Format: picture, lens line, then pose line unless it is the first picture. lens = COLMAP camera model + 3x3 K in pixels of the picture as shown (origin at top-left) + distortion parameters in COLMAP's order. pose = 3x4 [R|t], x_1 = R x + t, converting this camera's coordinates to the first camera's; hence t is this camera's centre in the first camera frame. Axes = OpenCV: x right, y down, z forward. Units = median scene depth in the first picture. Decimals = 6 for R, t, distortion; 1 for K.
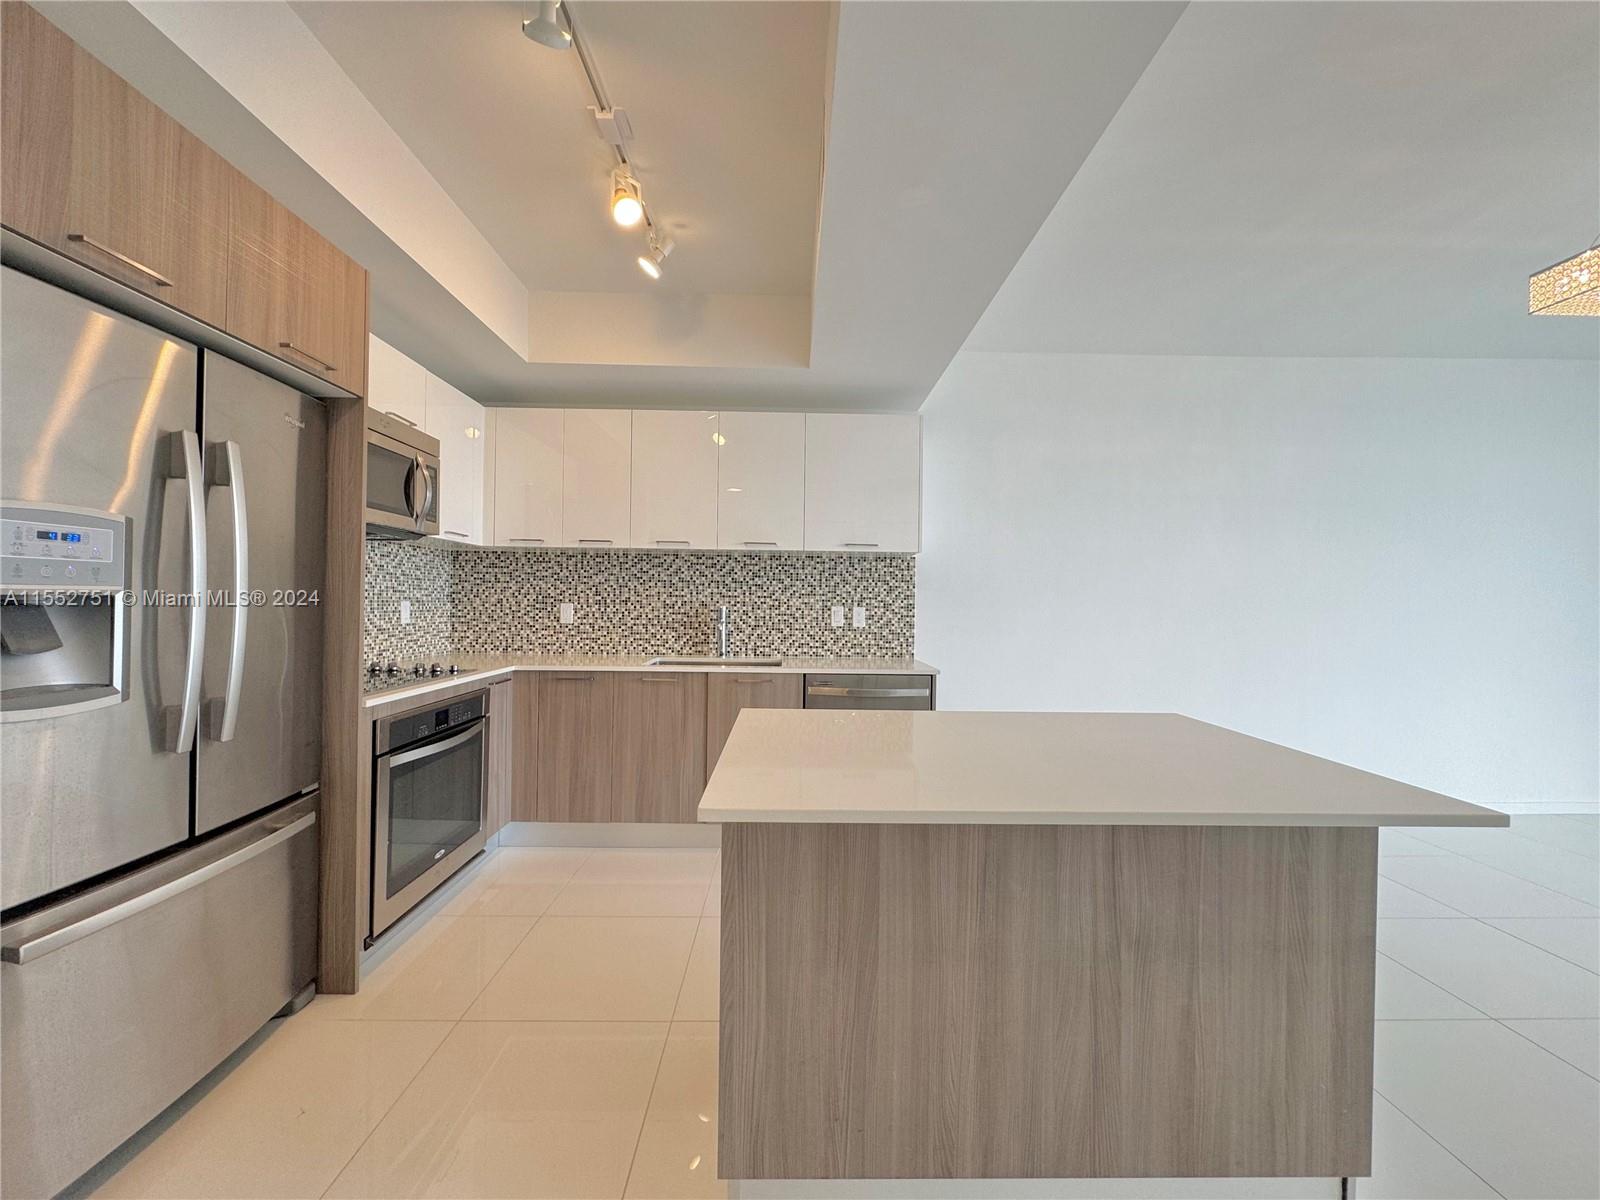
lens RADIAL K [[640.2, 0, 798.6], [0, 640.2, 604.3], [0, 0, 1]] dist [-0.002648, 0.000458]
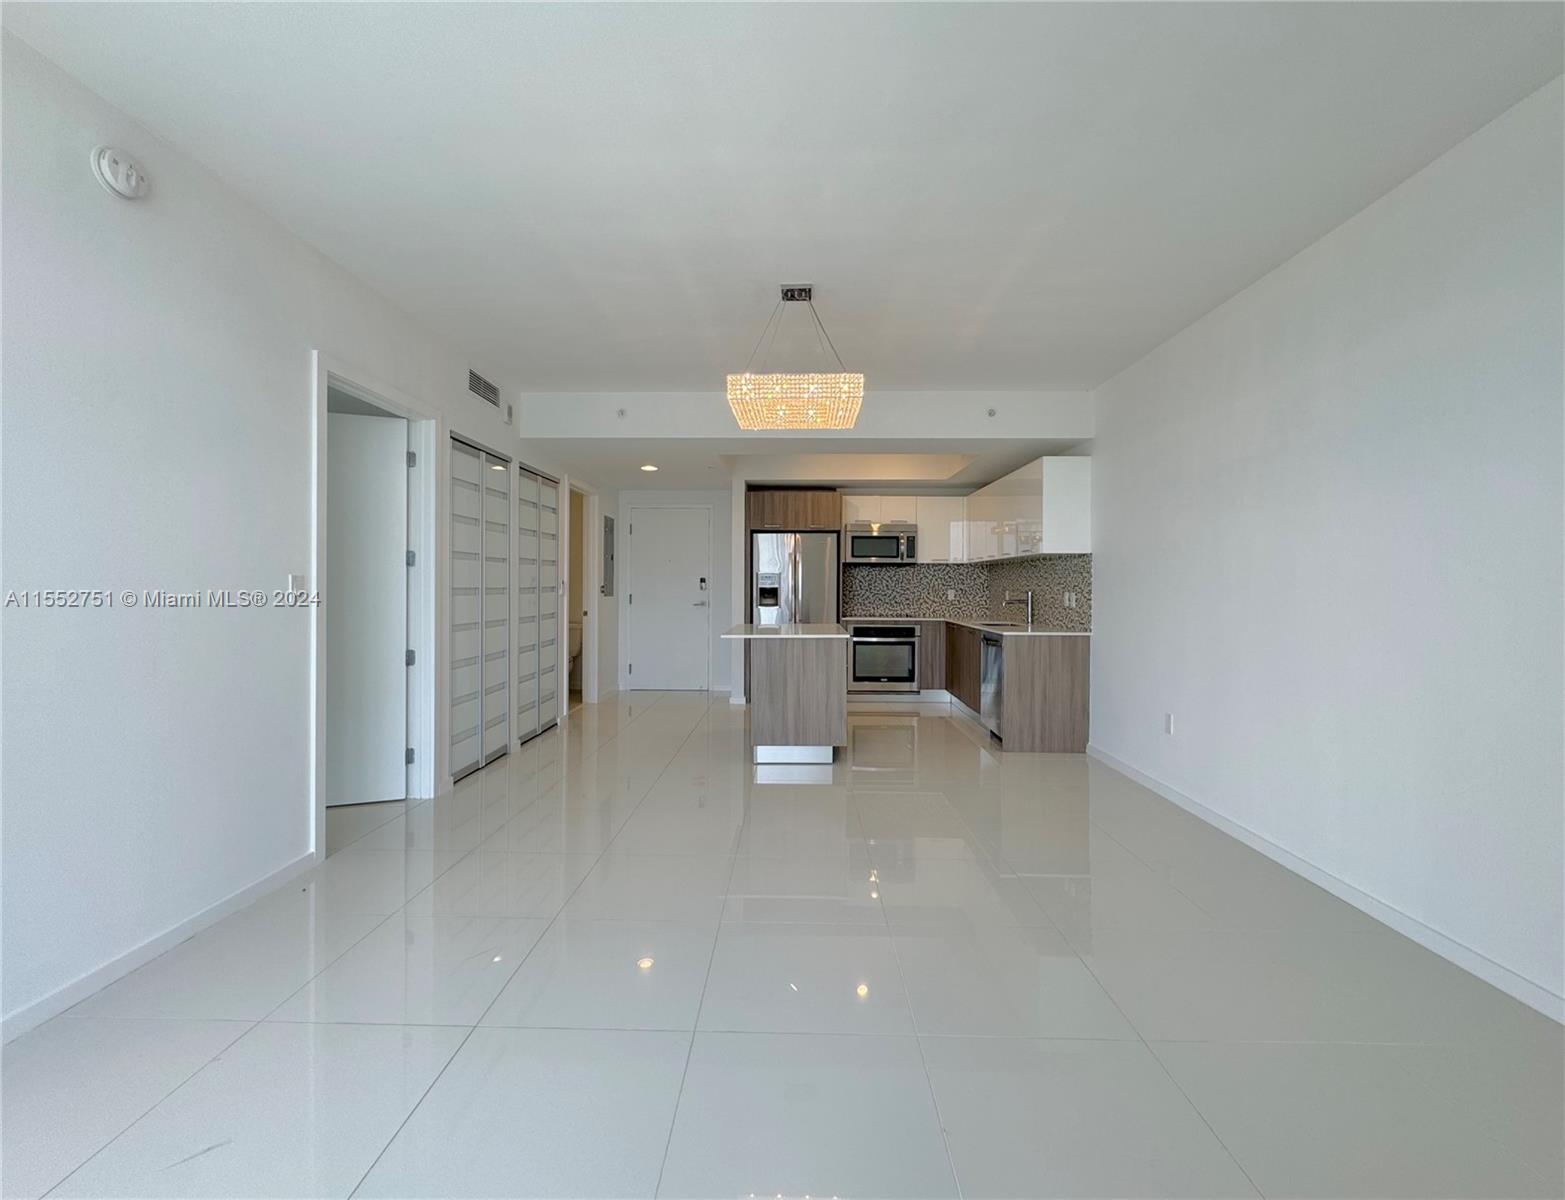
lens RADIAL K [[669.1, 0, 784.4], [0, 669.1, 591.4], [0, 0, 1]] dist [-0.008755, 0.000741]
pose [[-0.037194, -0.004820, -0.999296, 1.544852], [-0.010579, 0.999934, -0.004429, 0.015371], [0.999252, 0.010406, -0.037242, 0.439134]]
